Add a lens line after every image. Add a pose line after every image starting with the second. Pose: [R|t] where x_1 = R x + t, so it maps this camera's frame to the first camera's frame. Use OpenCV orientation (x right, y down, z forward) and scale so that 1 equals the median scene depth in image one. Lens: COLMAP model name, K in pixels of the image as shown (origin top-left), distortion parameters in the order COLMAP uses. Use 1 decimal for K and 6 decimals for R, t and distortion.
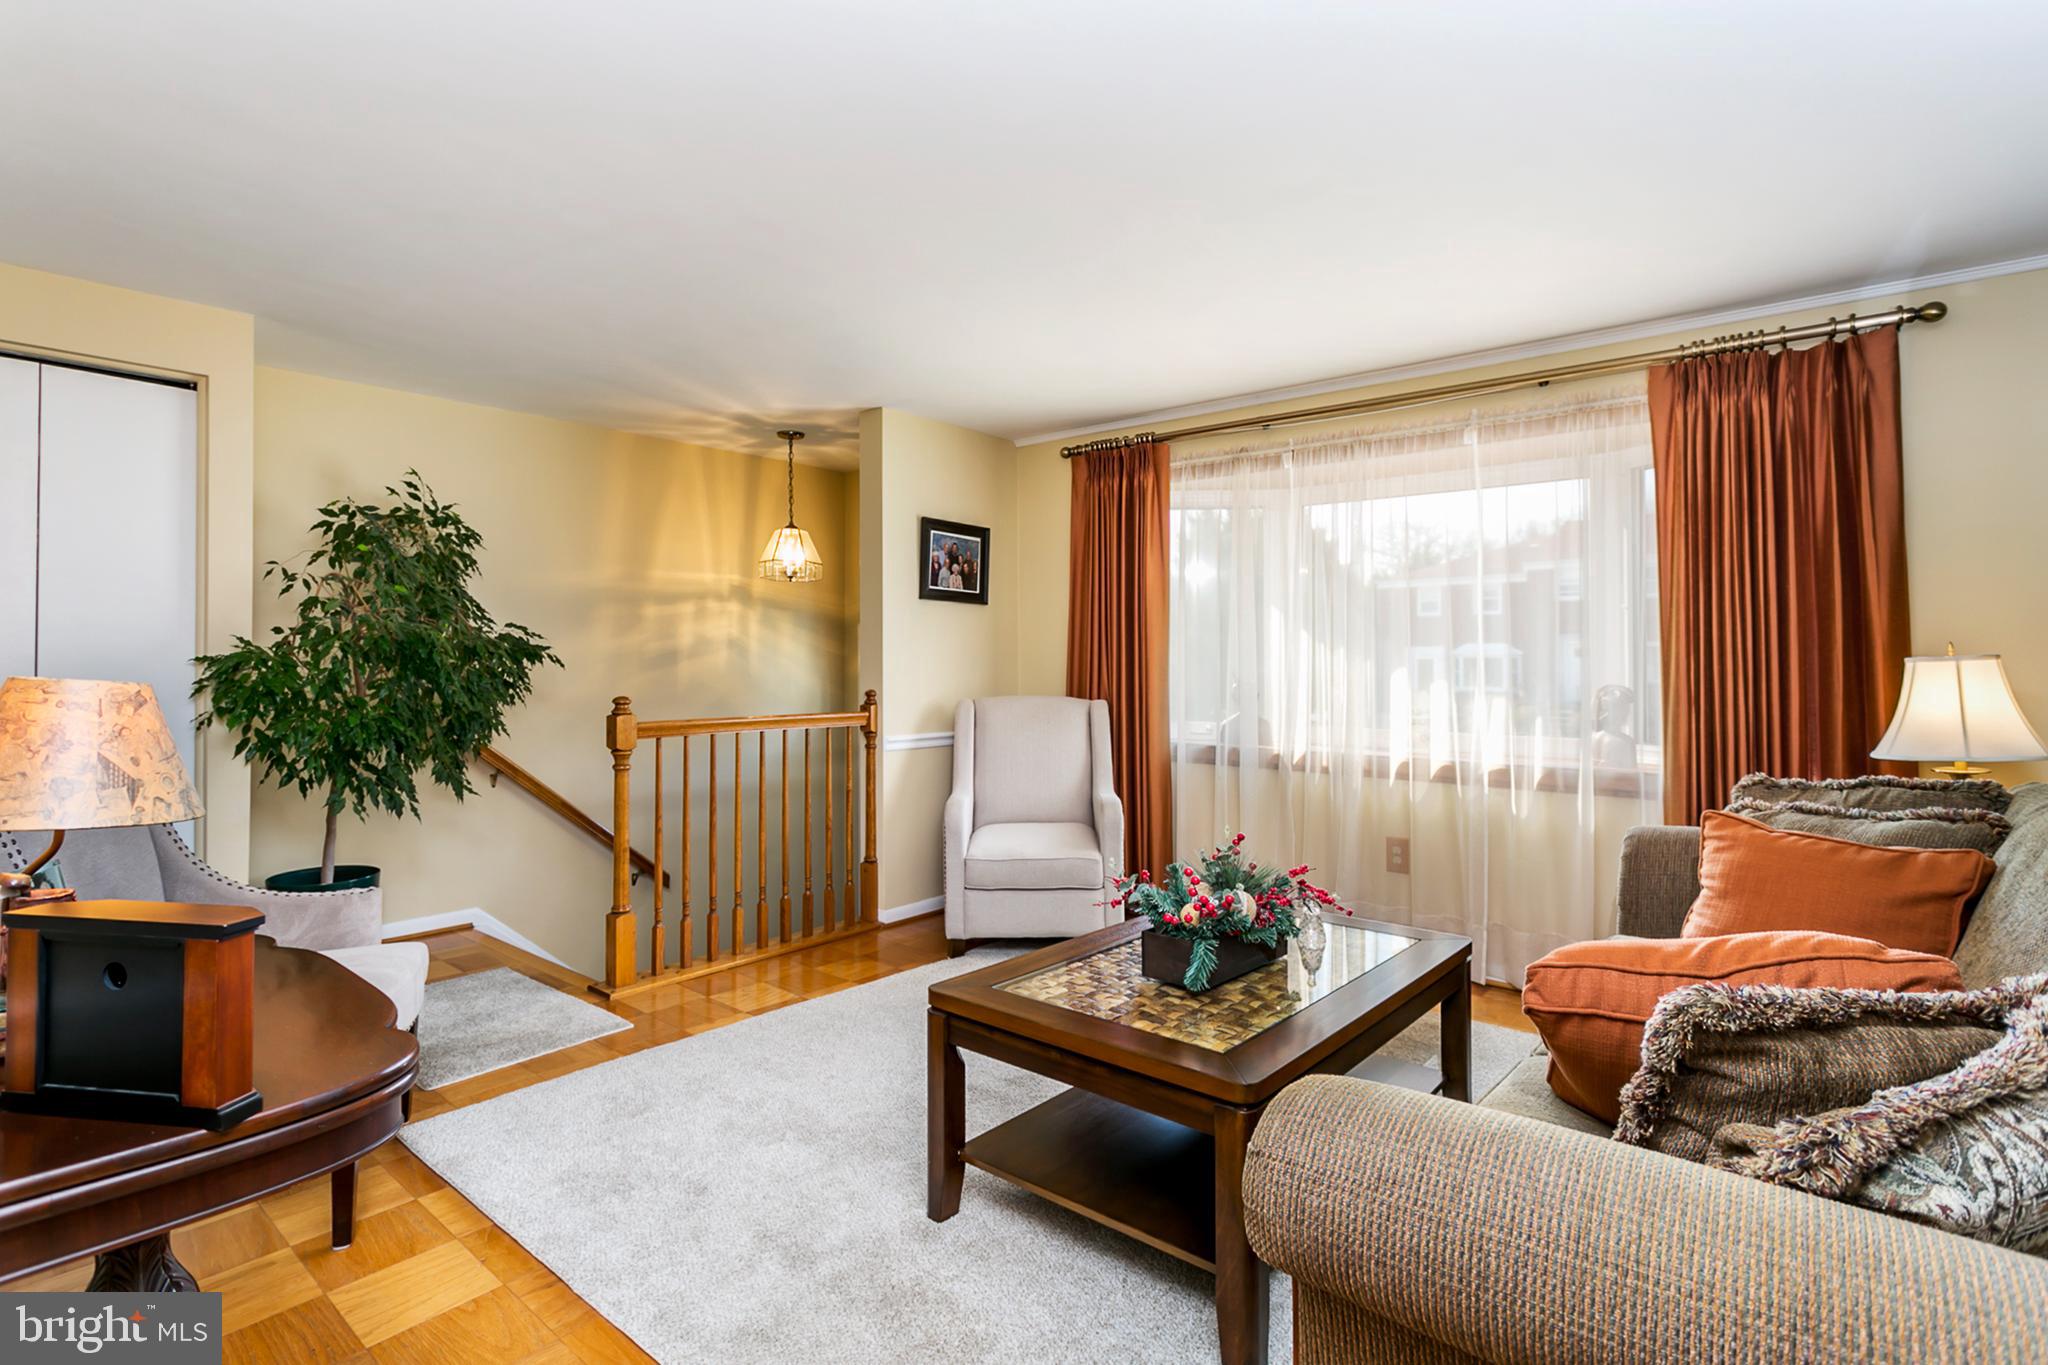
lens RADIAL K [[981.4, 0, 1045.5], [0, 981.4, 666.1], [0, 0, 1]] dist [0.000699, -0.000159]
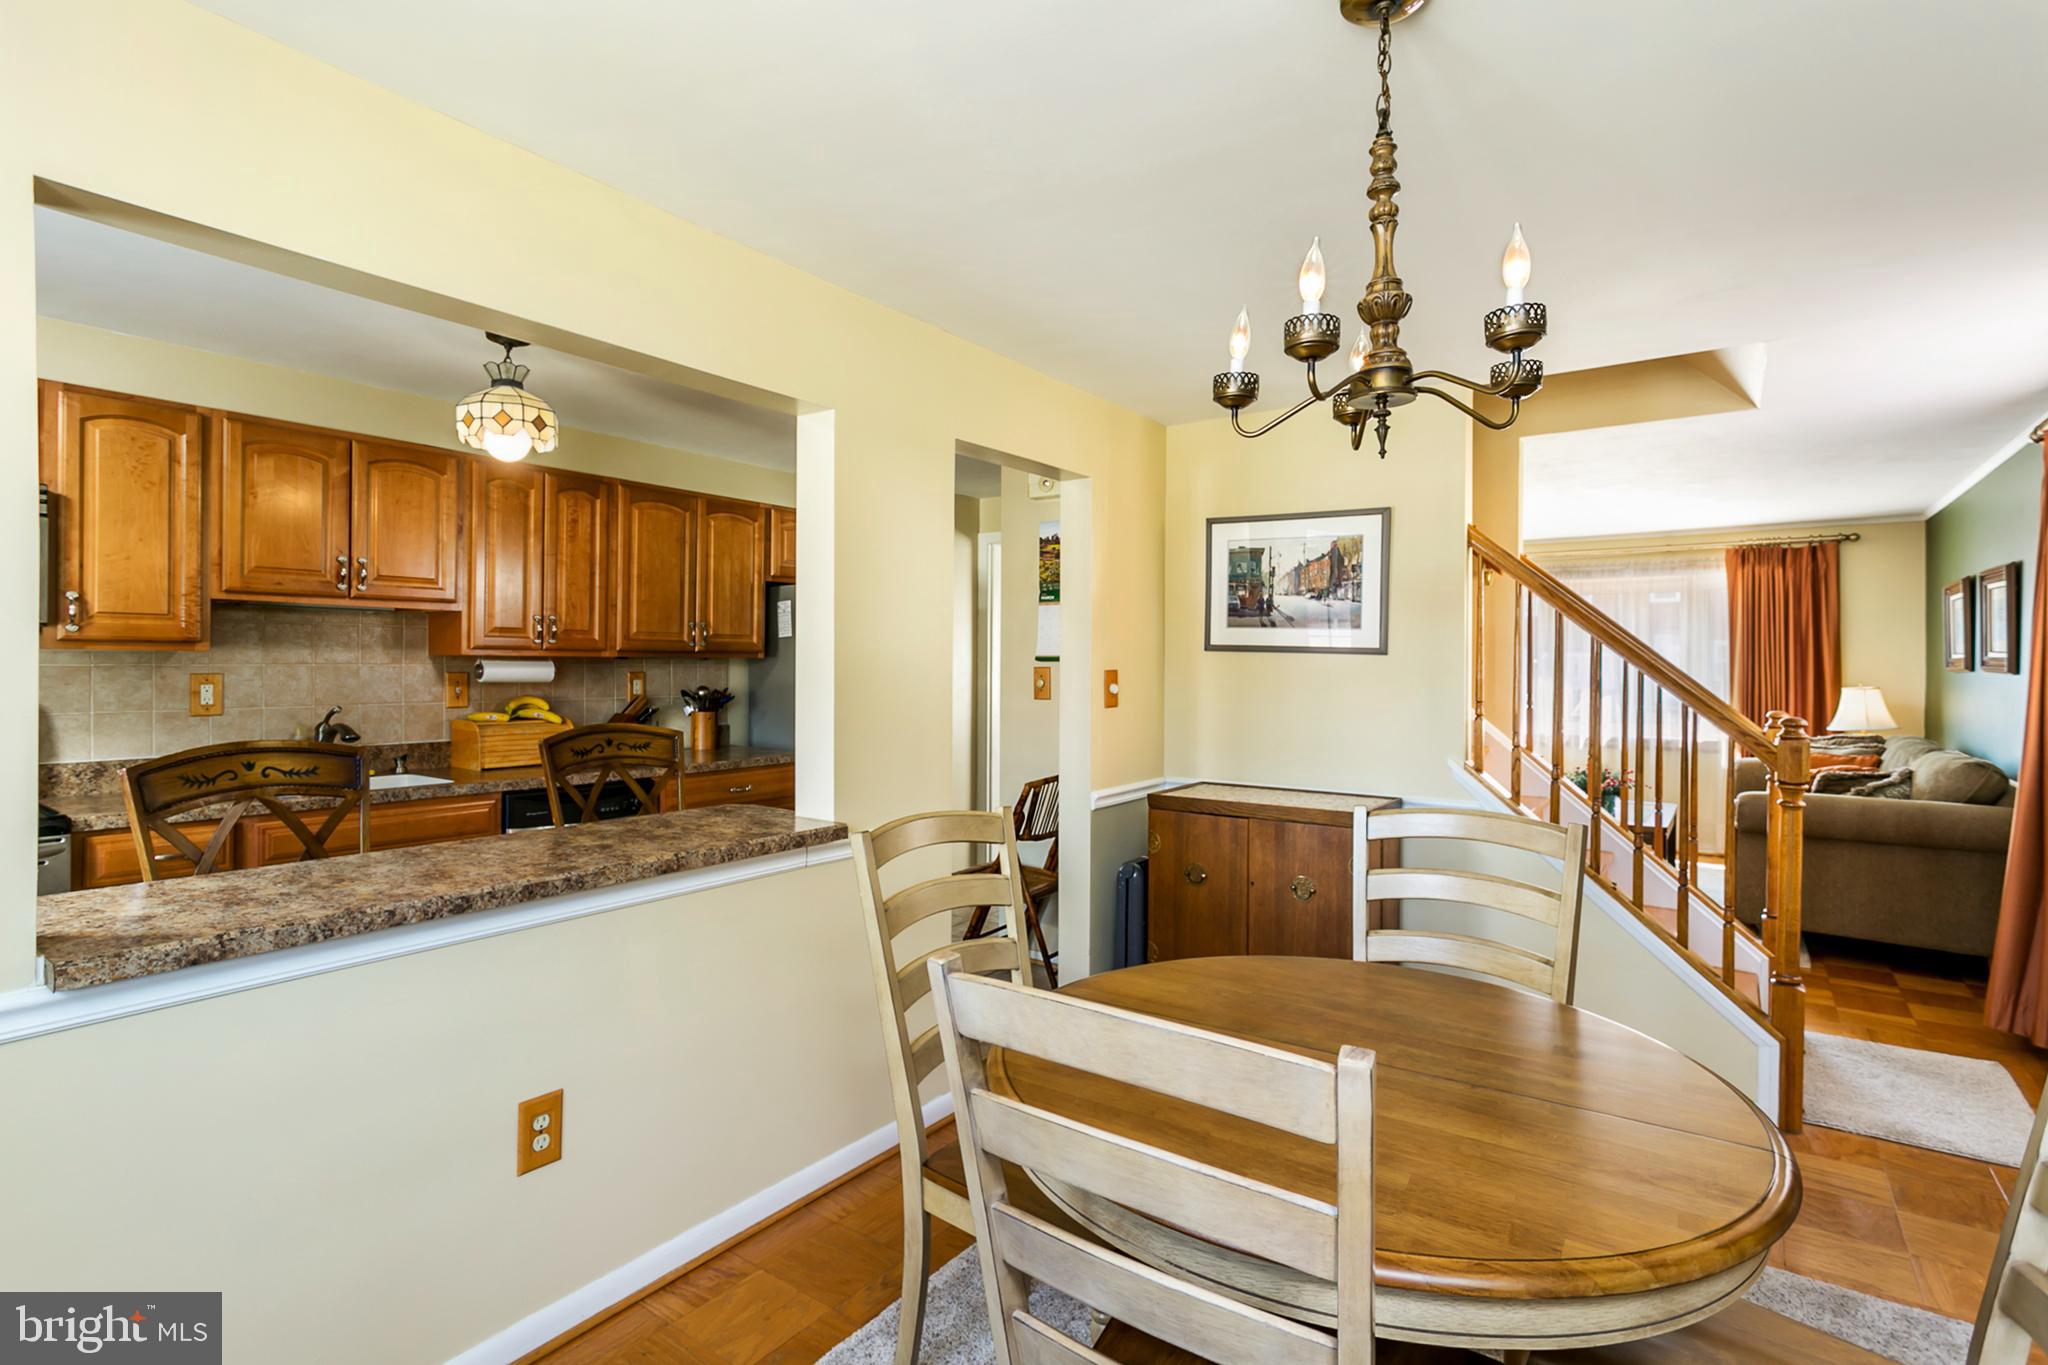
lens RADIAL K [[981.4, 0, 1004.6], [0, 981.4, 674.3], [0, 0, 1]] dist [0.000699, -0.000159]
pose [[0.998248, 0.000049, 0.059161, -1.237790], [-0.001339, 0.999762, 0.021770, -0.084760], [-0.059146, -0.021811, 0.998011, -1.204289]]
